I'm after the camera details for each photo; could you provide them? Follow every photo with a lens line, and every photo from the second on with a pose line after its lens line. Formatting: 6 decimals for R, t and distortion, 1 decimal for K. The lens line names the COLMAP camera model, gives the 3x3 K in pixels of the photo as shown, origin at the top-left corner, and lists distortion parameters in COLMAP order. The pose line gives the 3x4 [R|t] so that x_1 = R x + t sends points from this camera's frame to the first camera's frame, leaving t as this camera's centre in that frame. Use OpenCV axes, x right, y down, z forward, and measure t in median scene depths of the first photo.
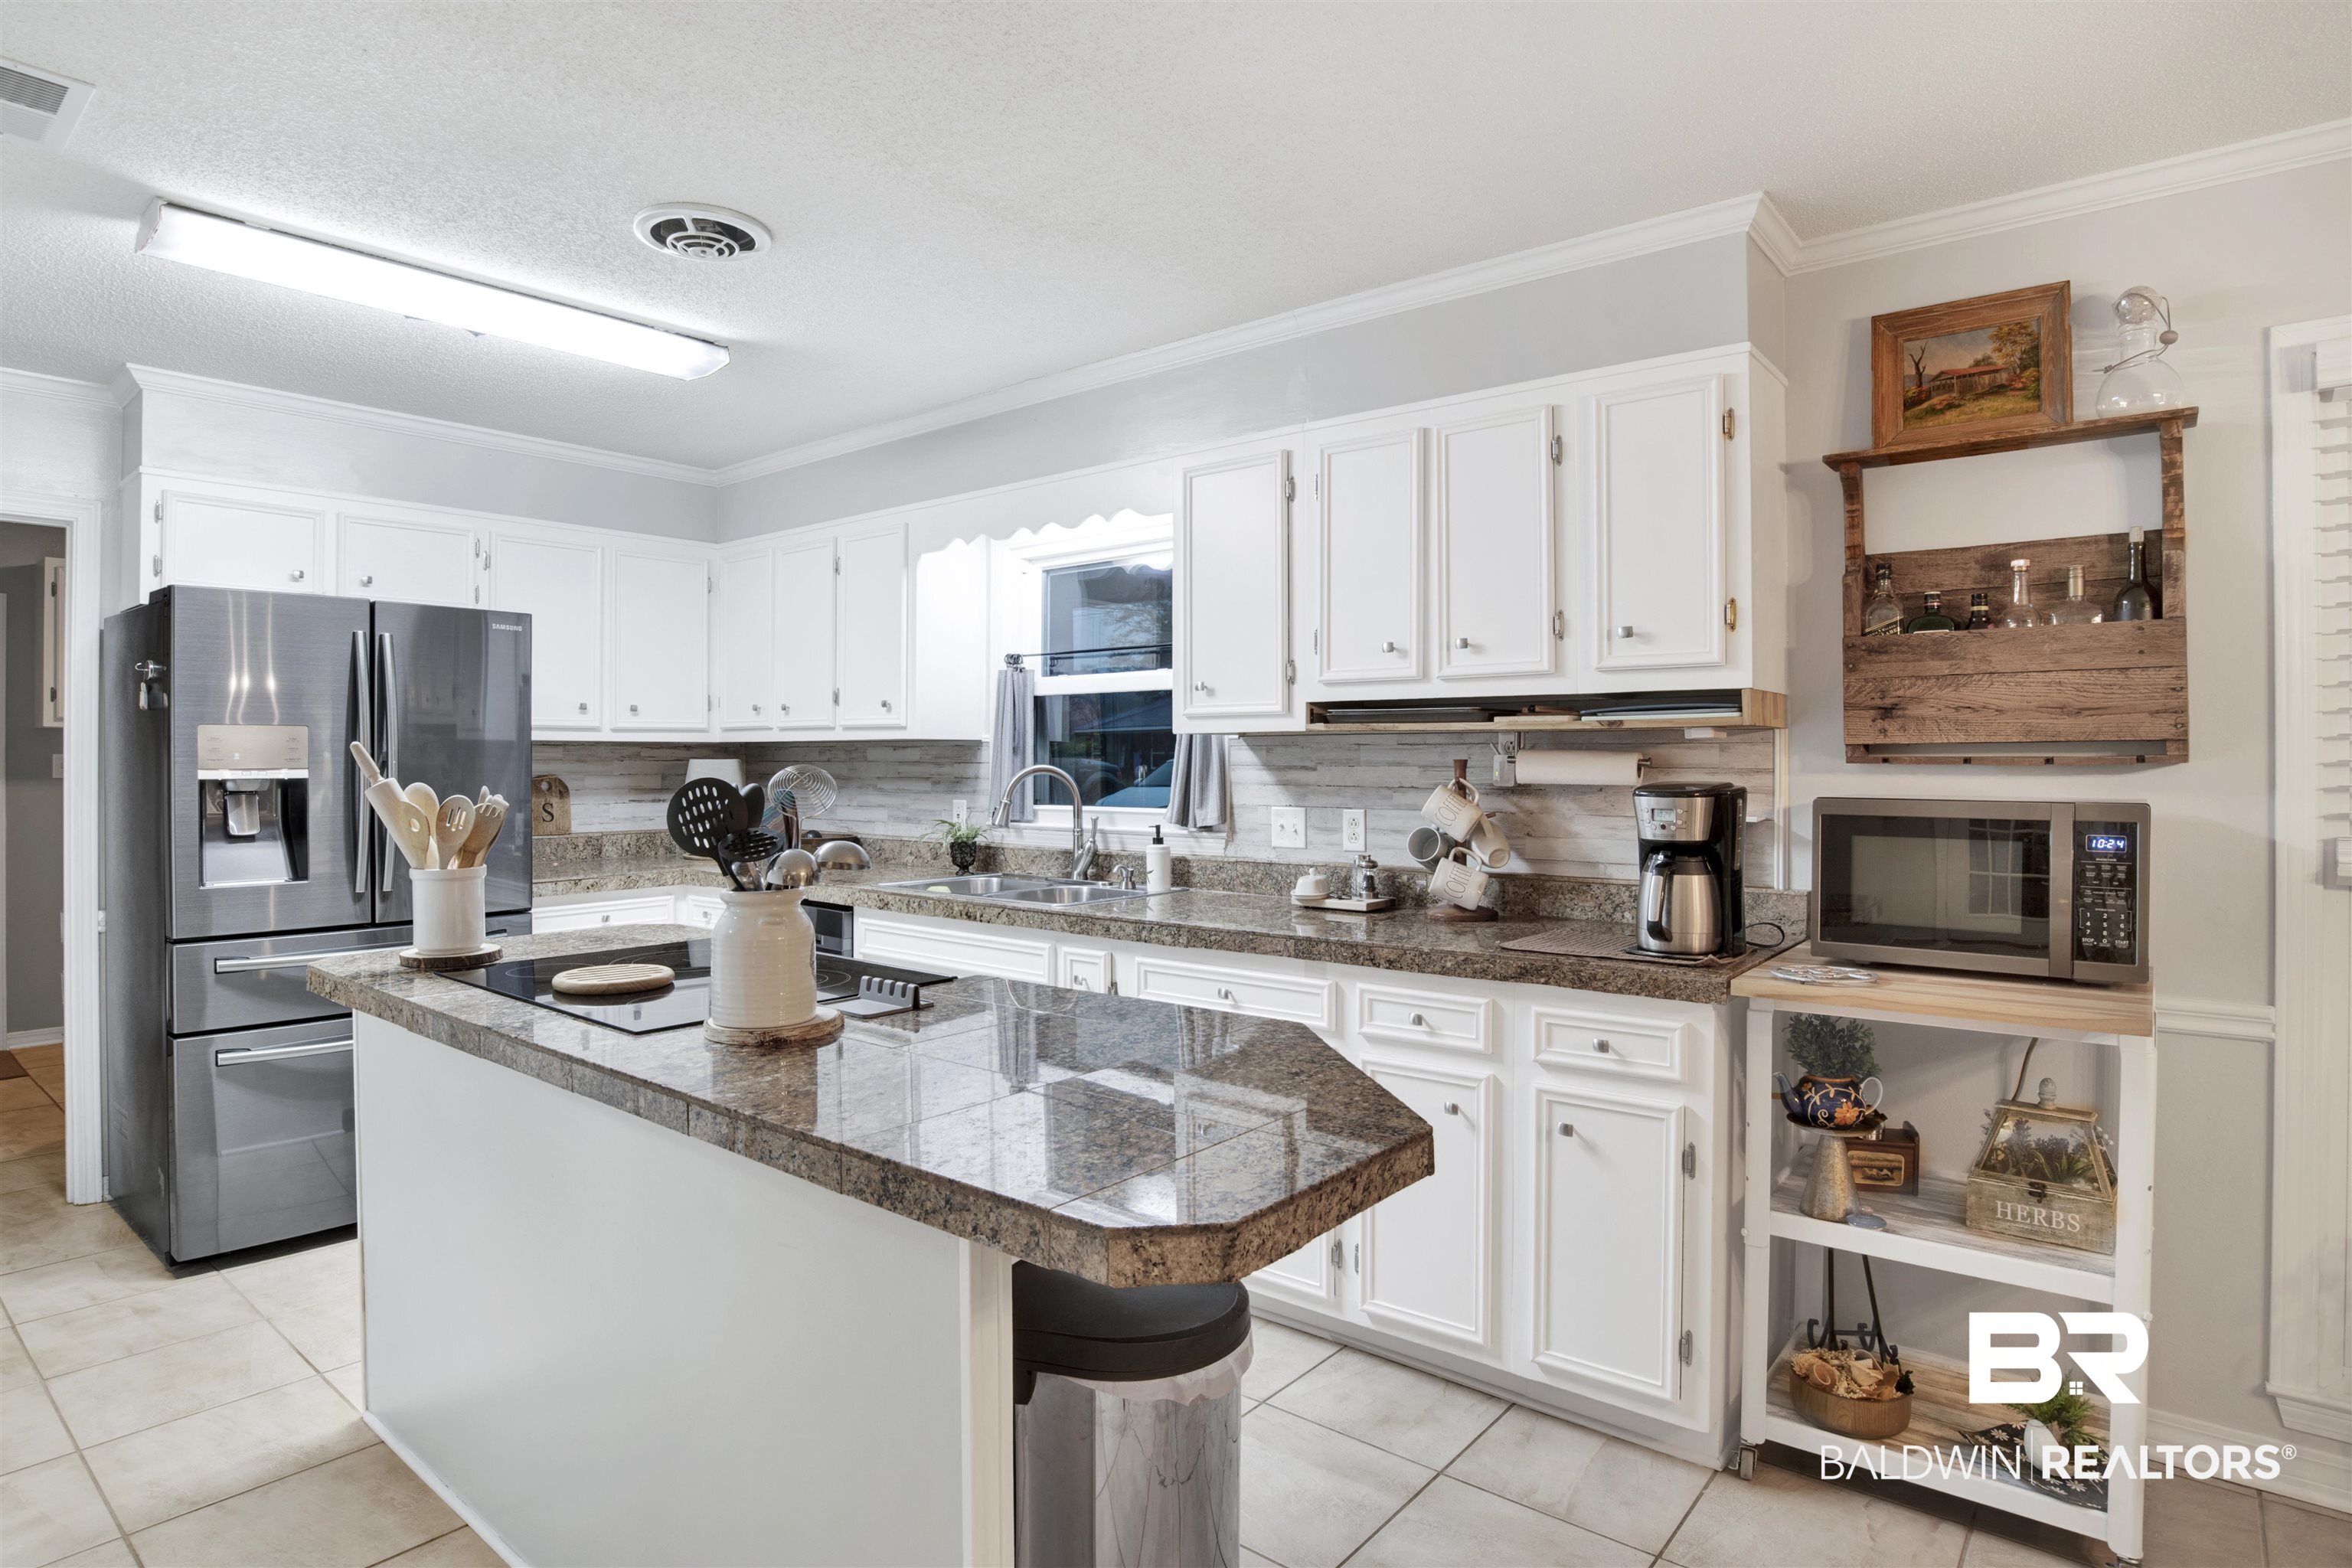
lens RADIAL K [[1234.3, 0, 1188.9], [0, 1234.3, 762.6], [0, 0, 1]] dist [-0.046065, 0.009367]
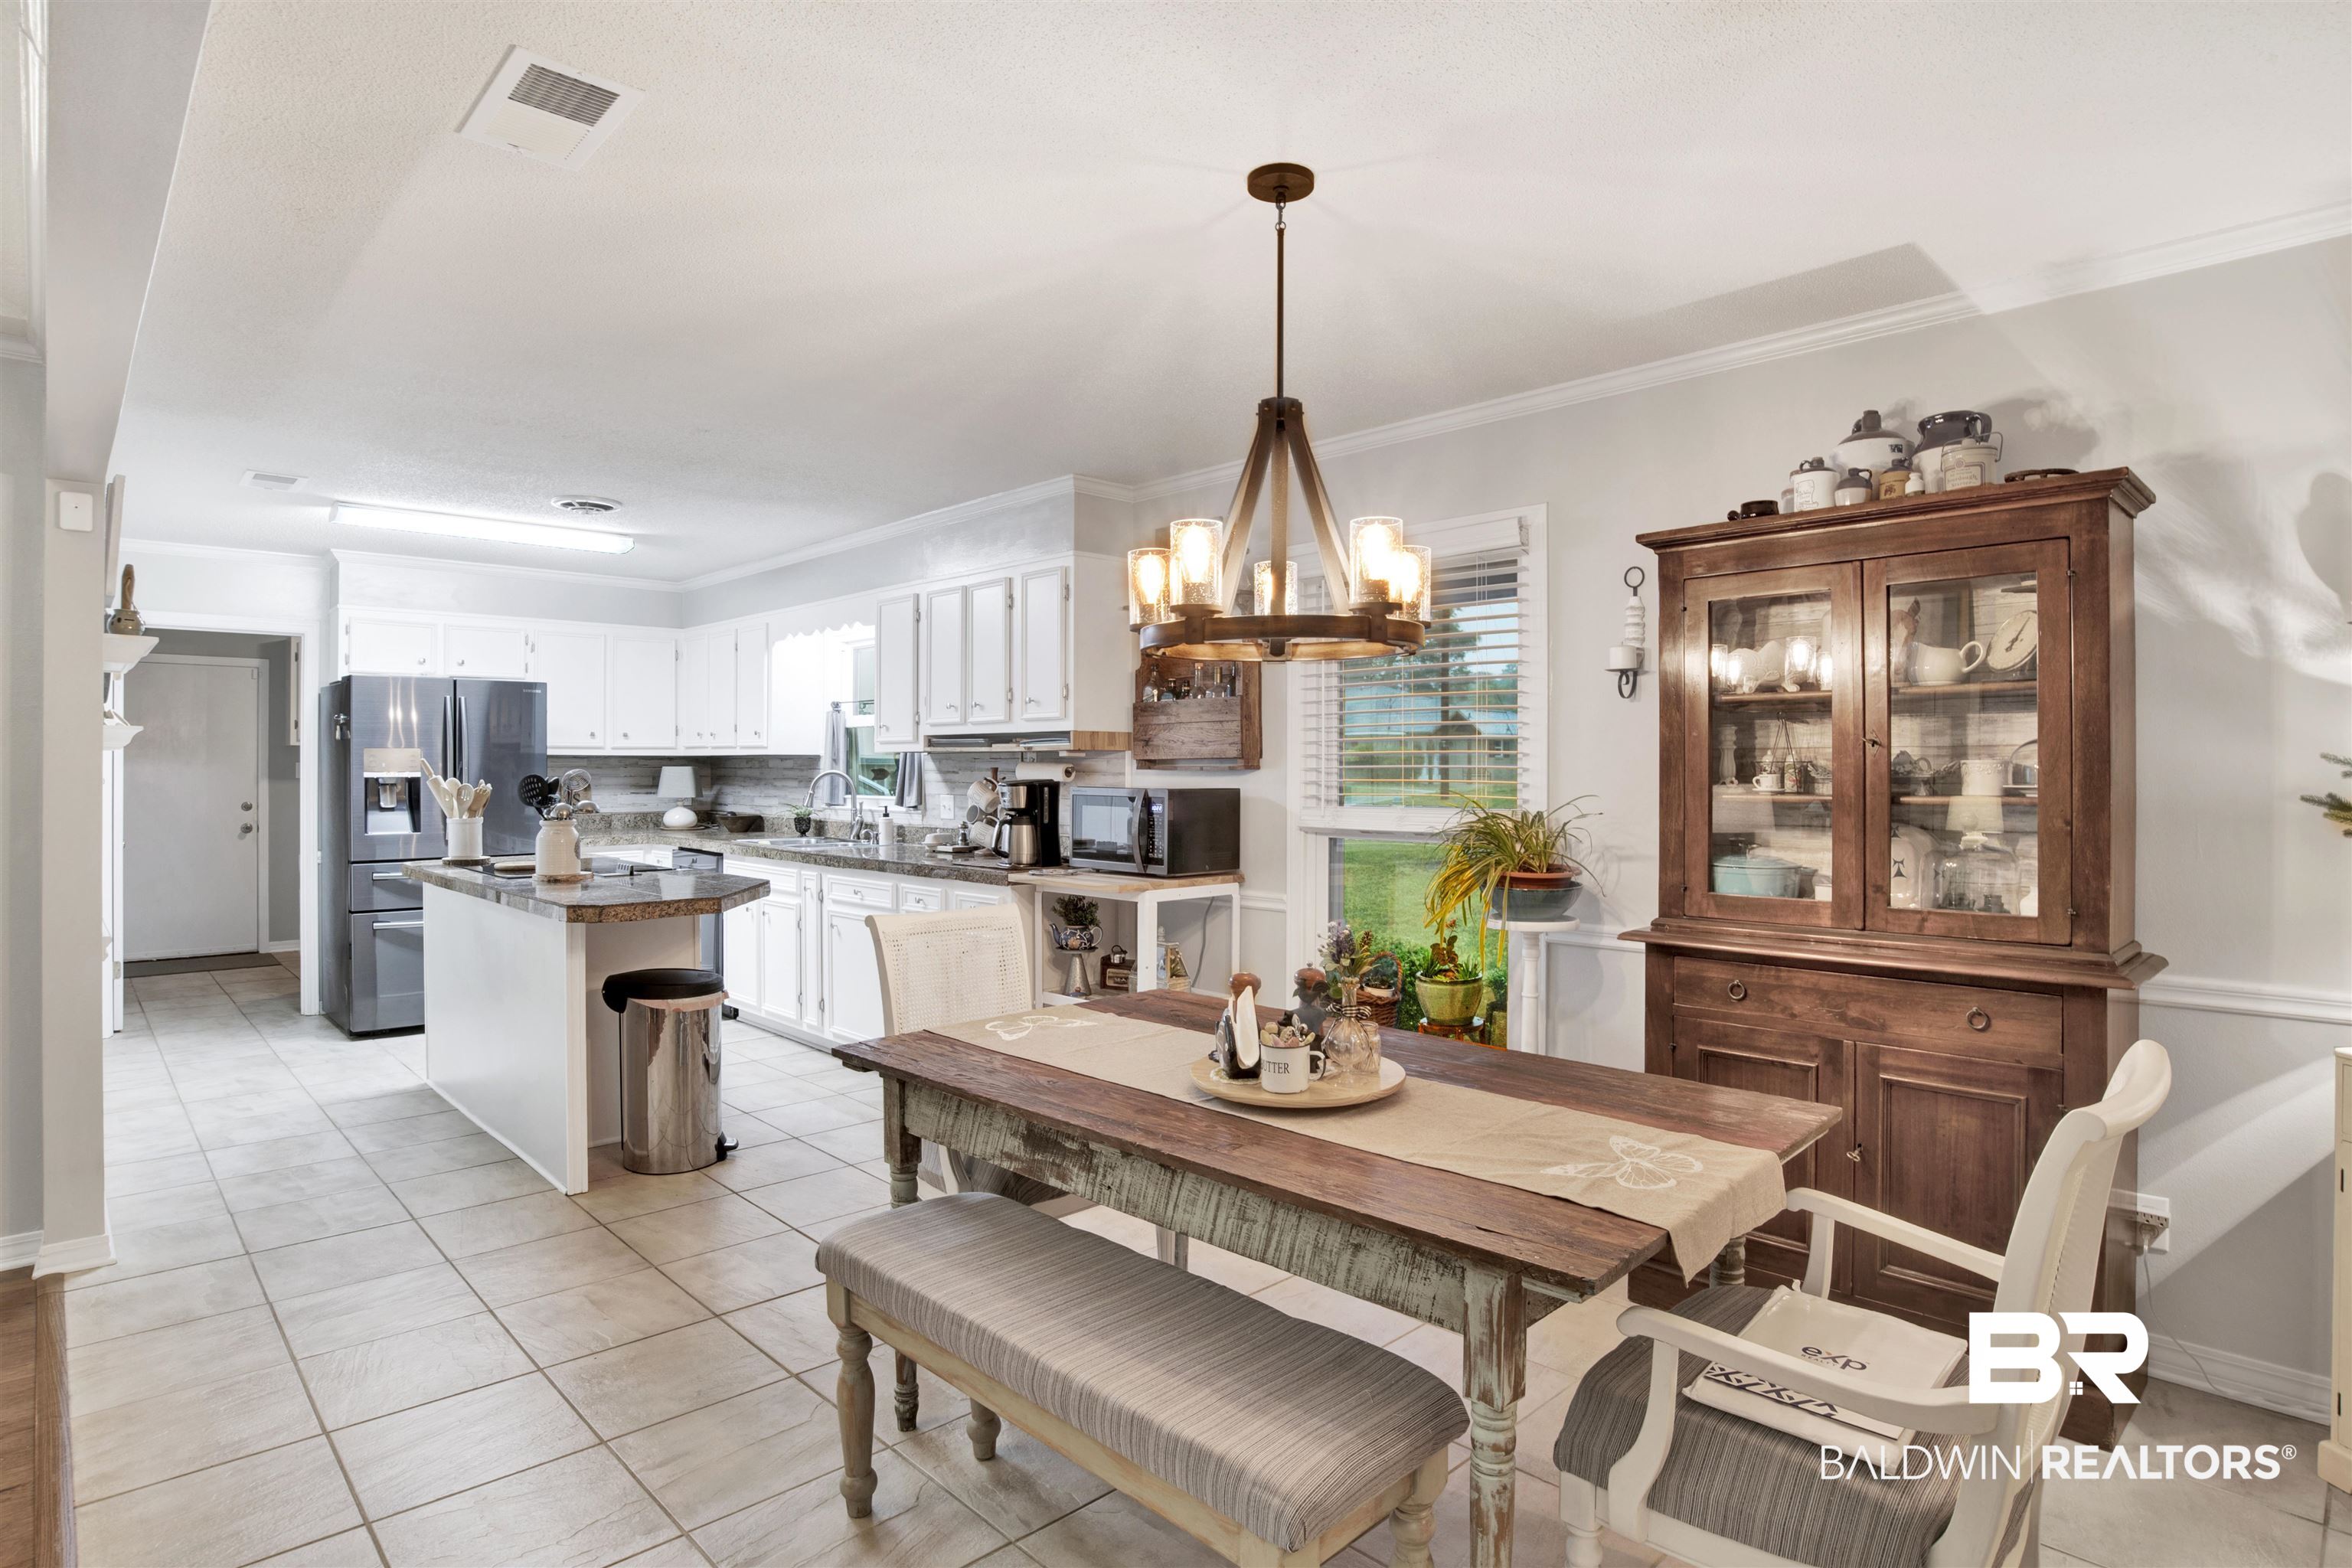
lens RADIAL K [[1234.3, 0, 1179.1], [0, 1234.3, 772.7], [0, 0, 1]] dist [-0.046065, 0.009367]
pose [[0.991711, 0.001679, -0.128474, 0.719046], [-0.001376, 0.999996, 0.002448, 0.000890], [0.128478, -0.002251, 0.991710, -0.755164]]
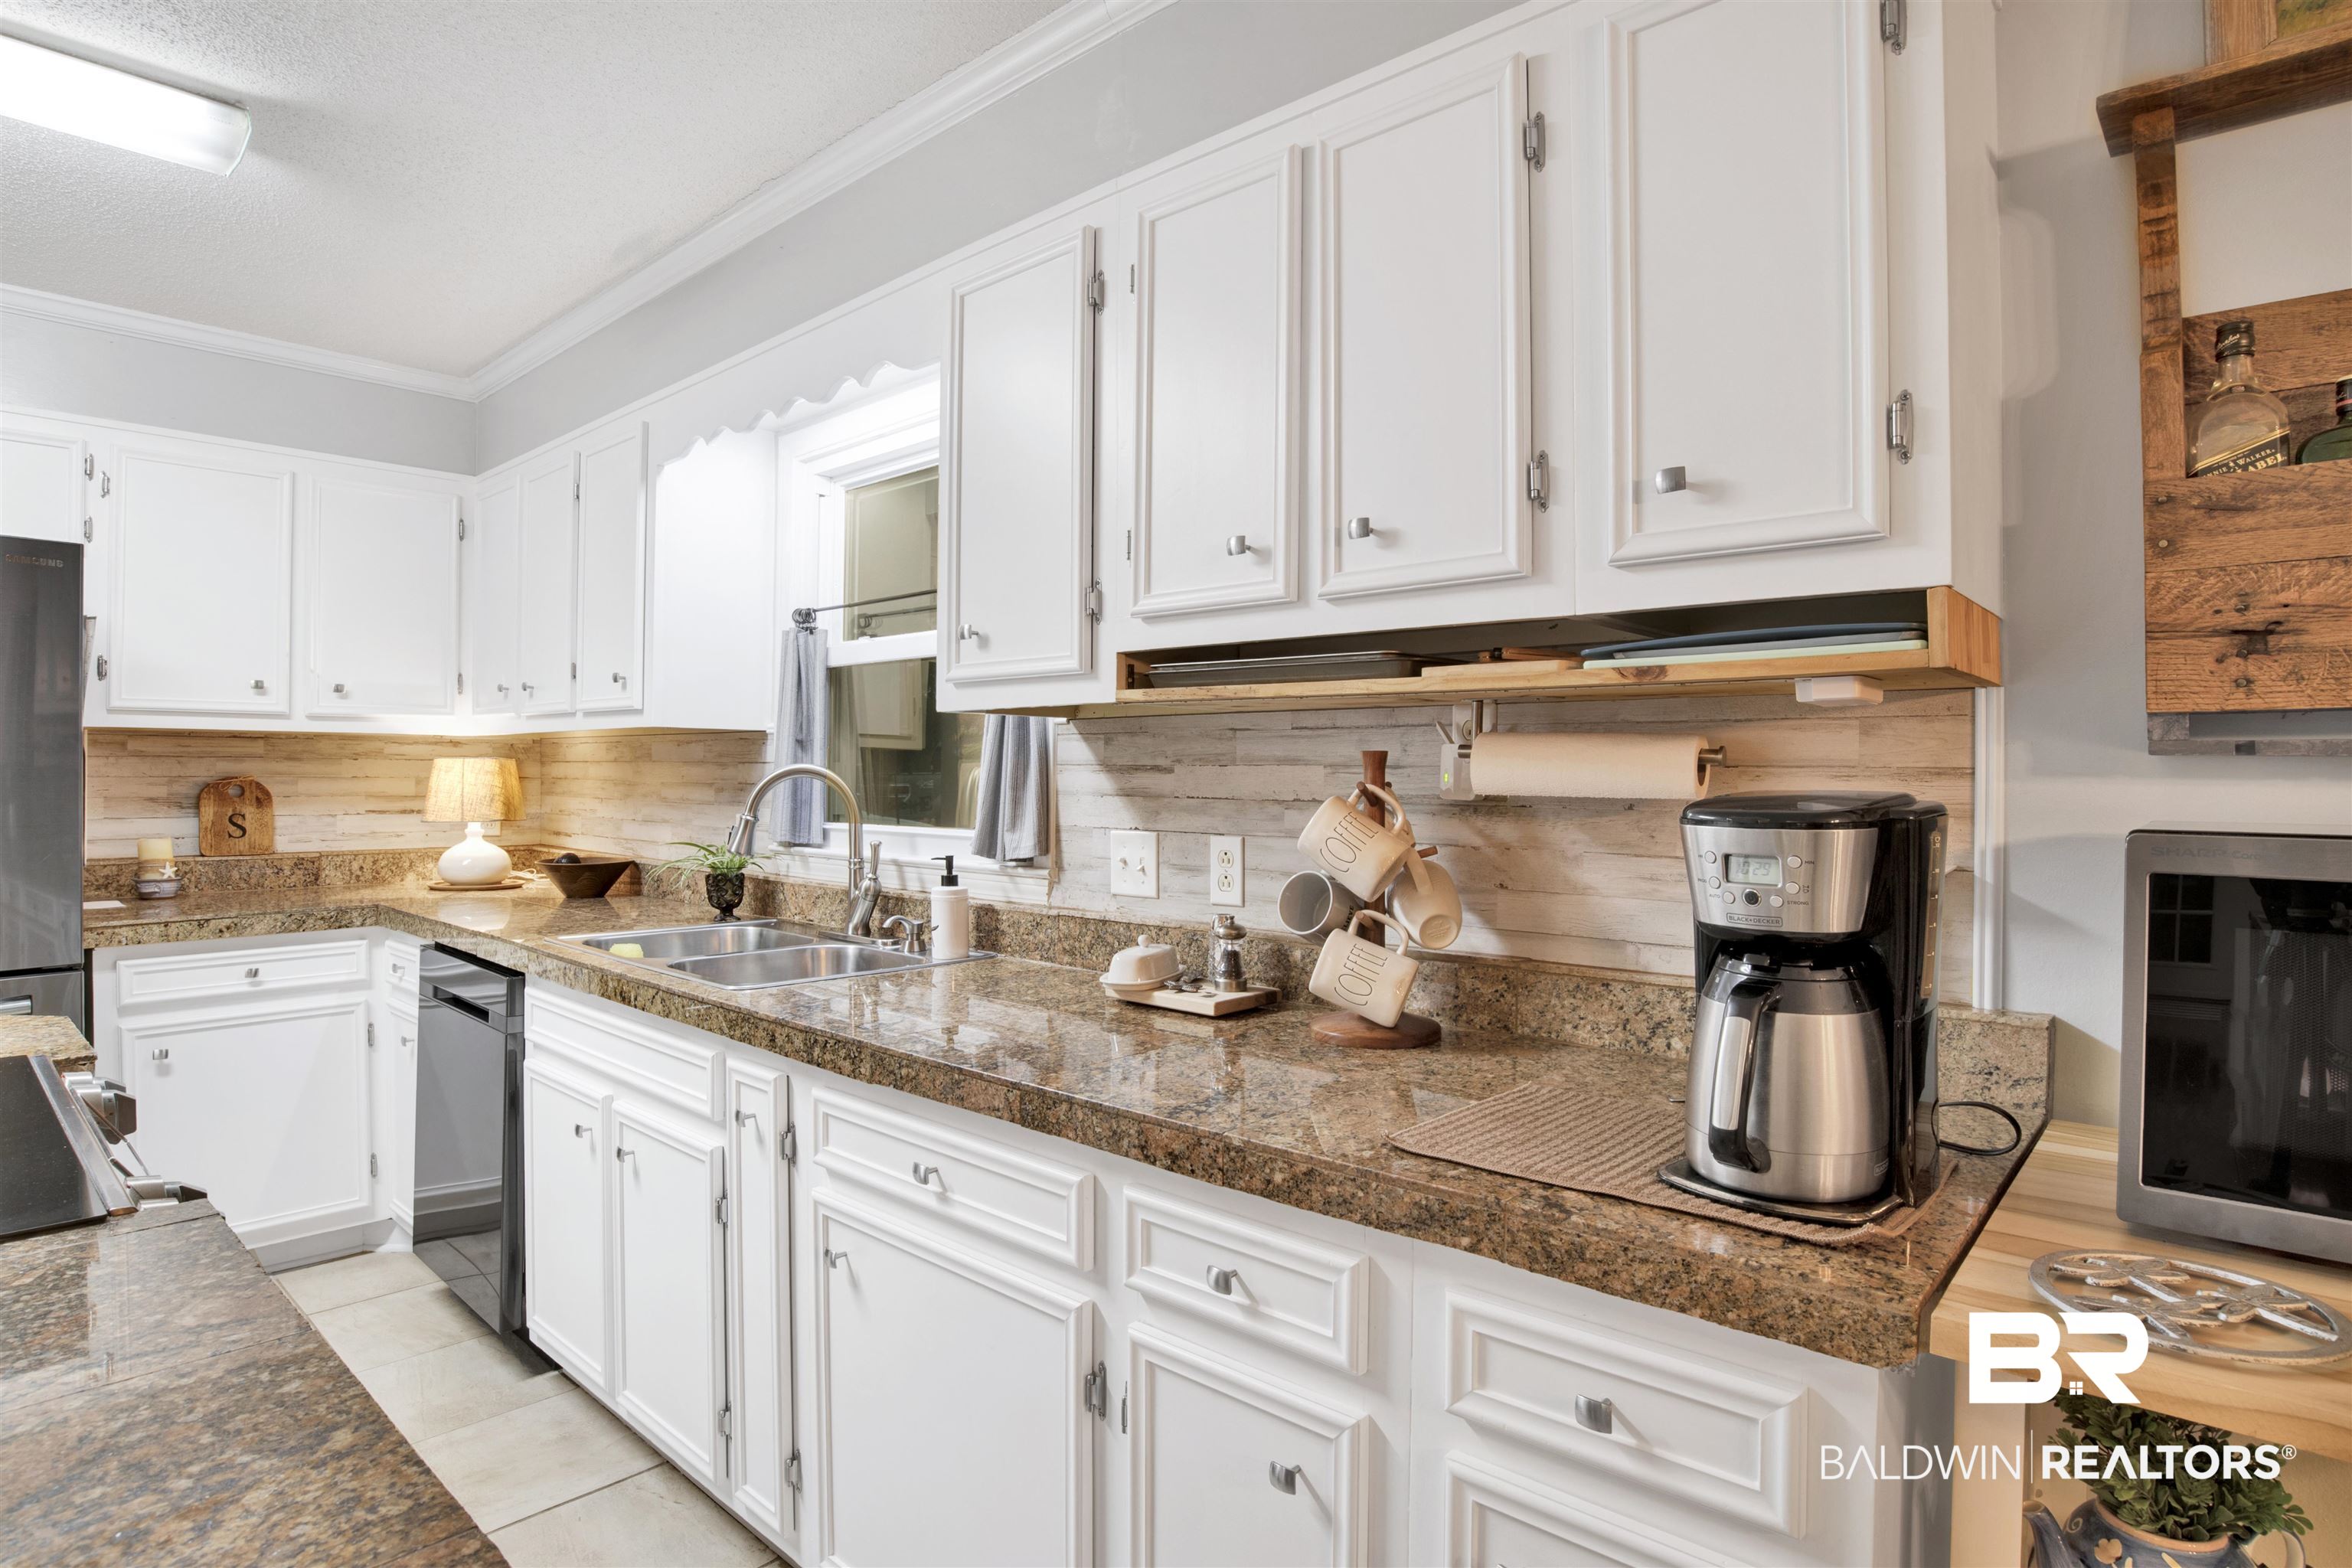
lens RADIAL K [[1234.3, 0, 1184.7], [0, 1234.3, 773.4], [0, 0, 1]] dist [-0.046065, 0.009367]
pose [[0.998188, 0.005315, -0.059939, 0.167723], [-0.005367, 0.999985, -0.000700, 0.008527], [0.059935, 0.001021, 0.998202, 0.438354]]
